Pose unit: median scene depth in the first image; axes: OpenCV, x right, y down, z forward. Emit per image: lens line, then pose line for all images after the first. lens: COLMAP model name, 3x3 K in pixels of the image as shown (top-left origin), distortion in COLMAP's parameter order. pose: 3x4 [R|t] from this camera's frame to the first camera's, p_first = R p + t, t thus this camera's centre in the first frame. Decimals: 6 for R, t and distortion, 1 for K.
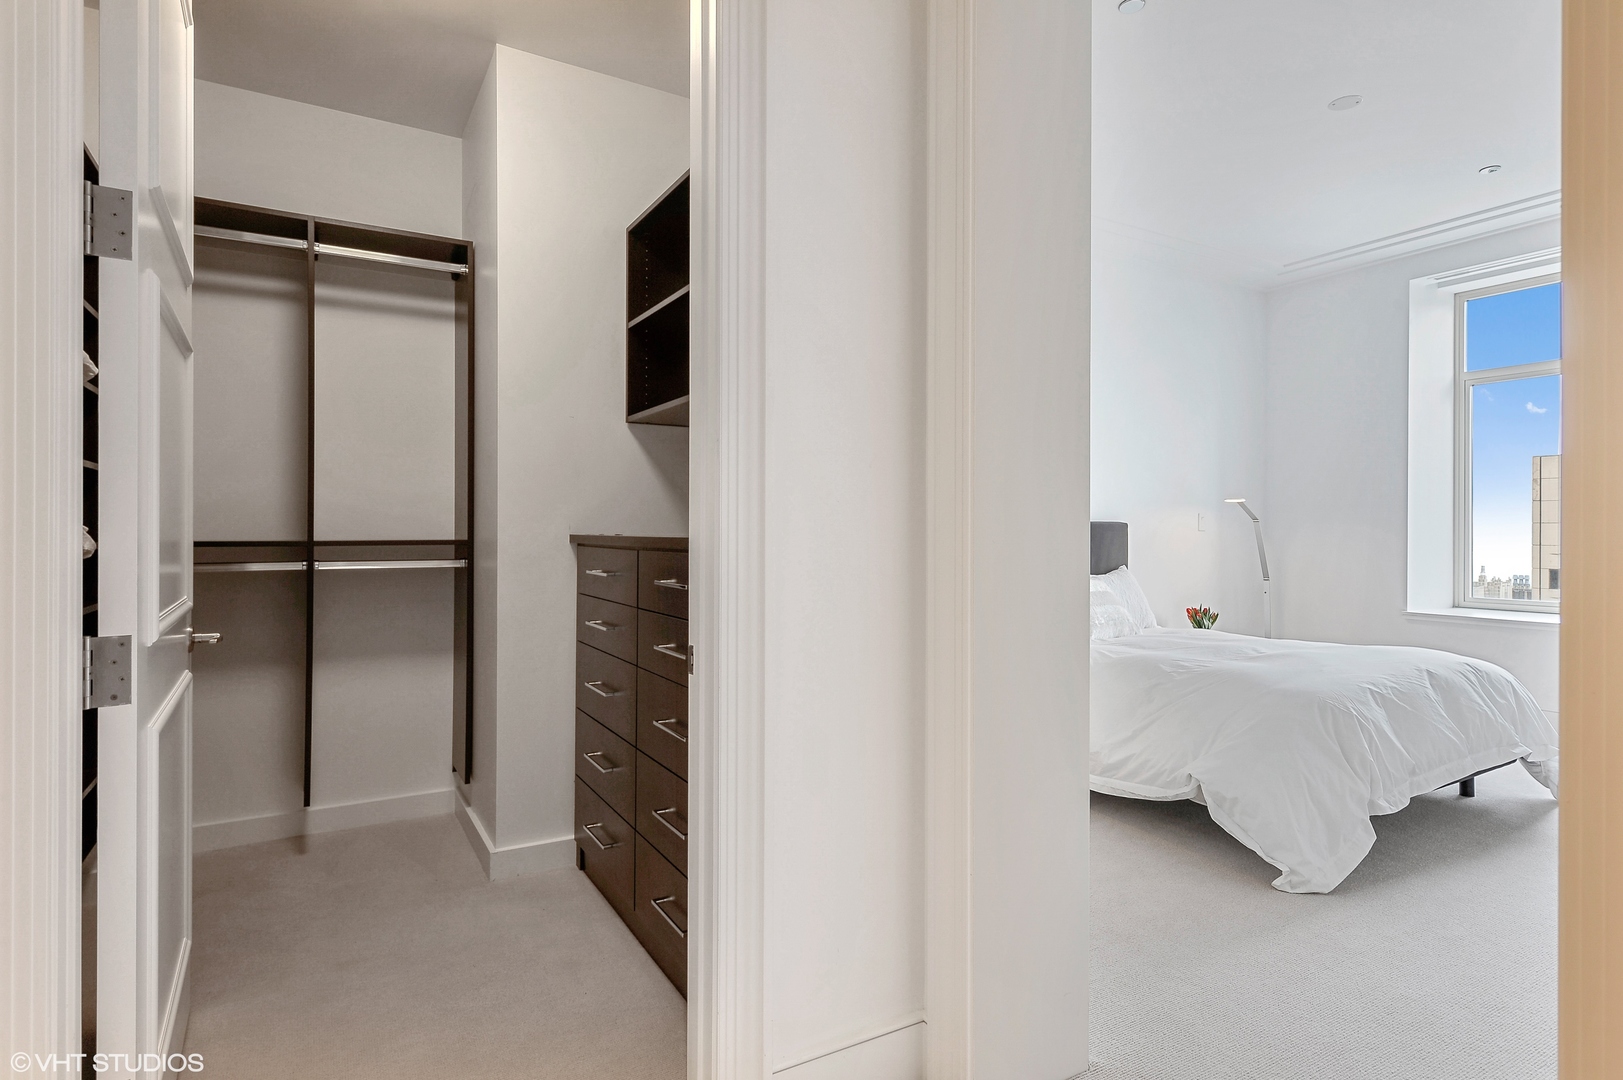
lens RADIAL K [[888.2, 0, 811.5], [0, 888.2, 540.0], [0, 0, 1]] dist [0.002090, 0.000031]
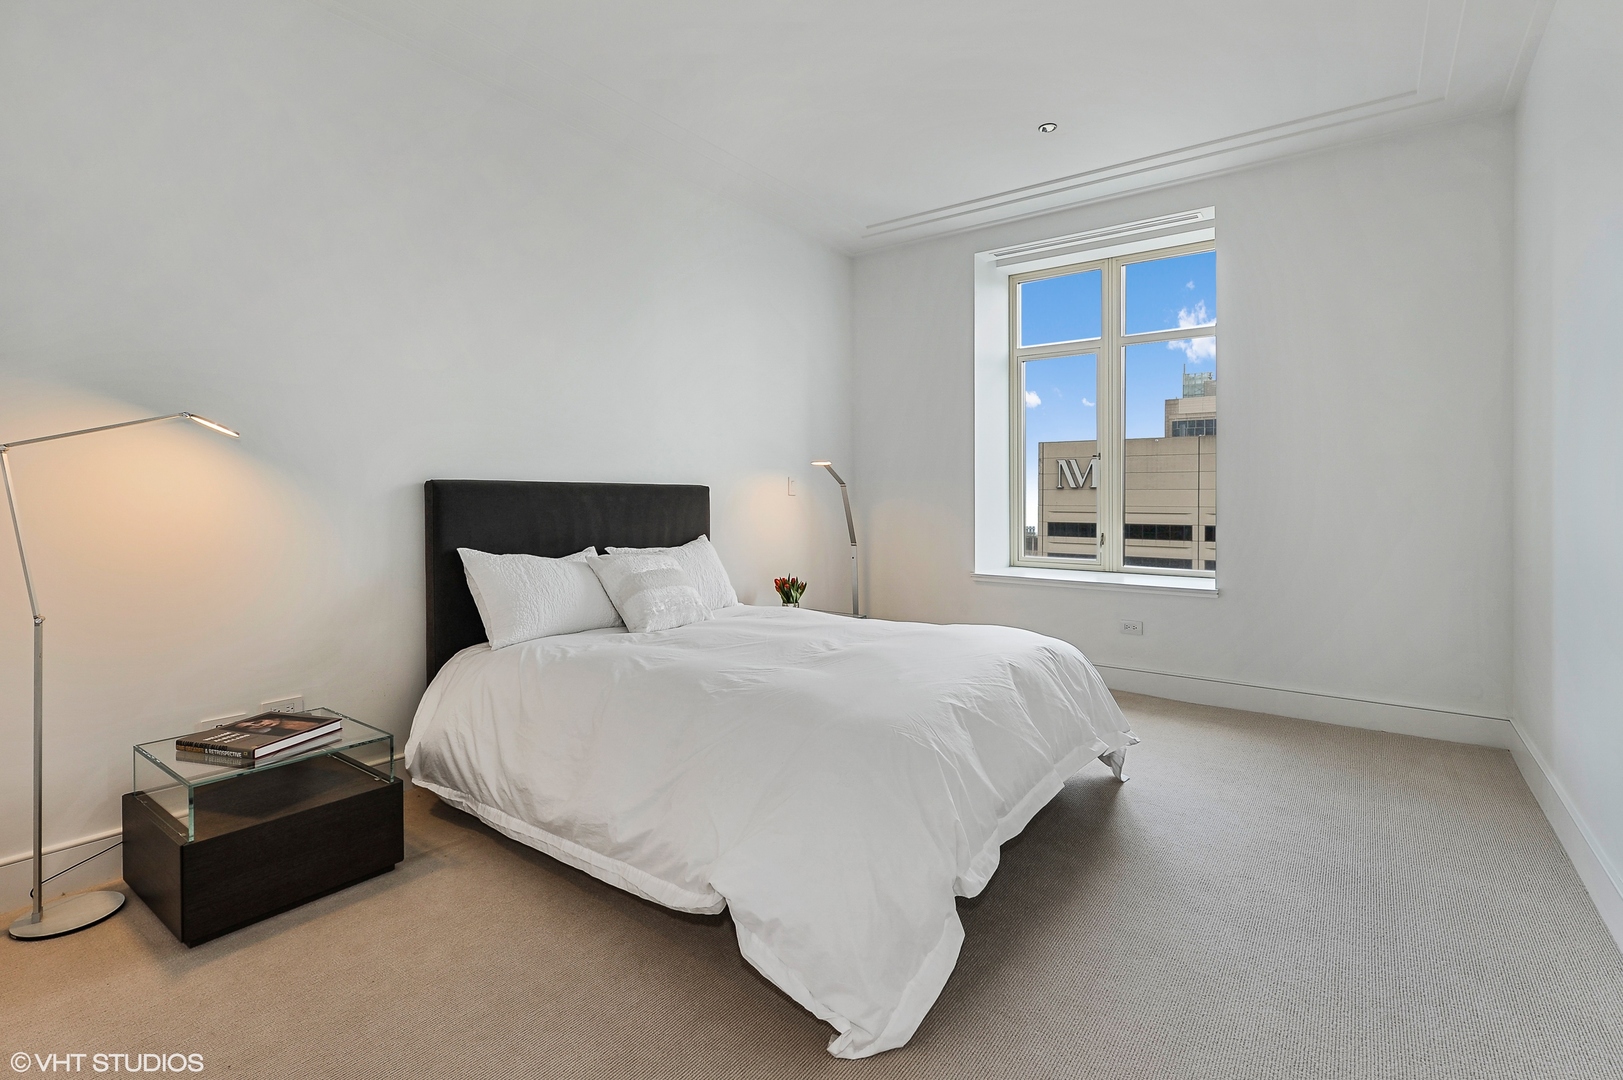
lens RADIAL K [[760.4, 0, 810.3], [0, 760.4, 500.4], [0, 0, 1]] dist [-0.001363, -0.000026]
pose [[0.922953, -0.003642, 0.384894, 0.242250], [0.005325, 0.999980, -0.003306, -0.003778], [-0.384875, 0.005101, 0.922955, 0.405487]]
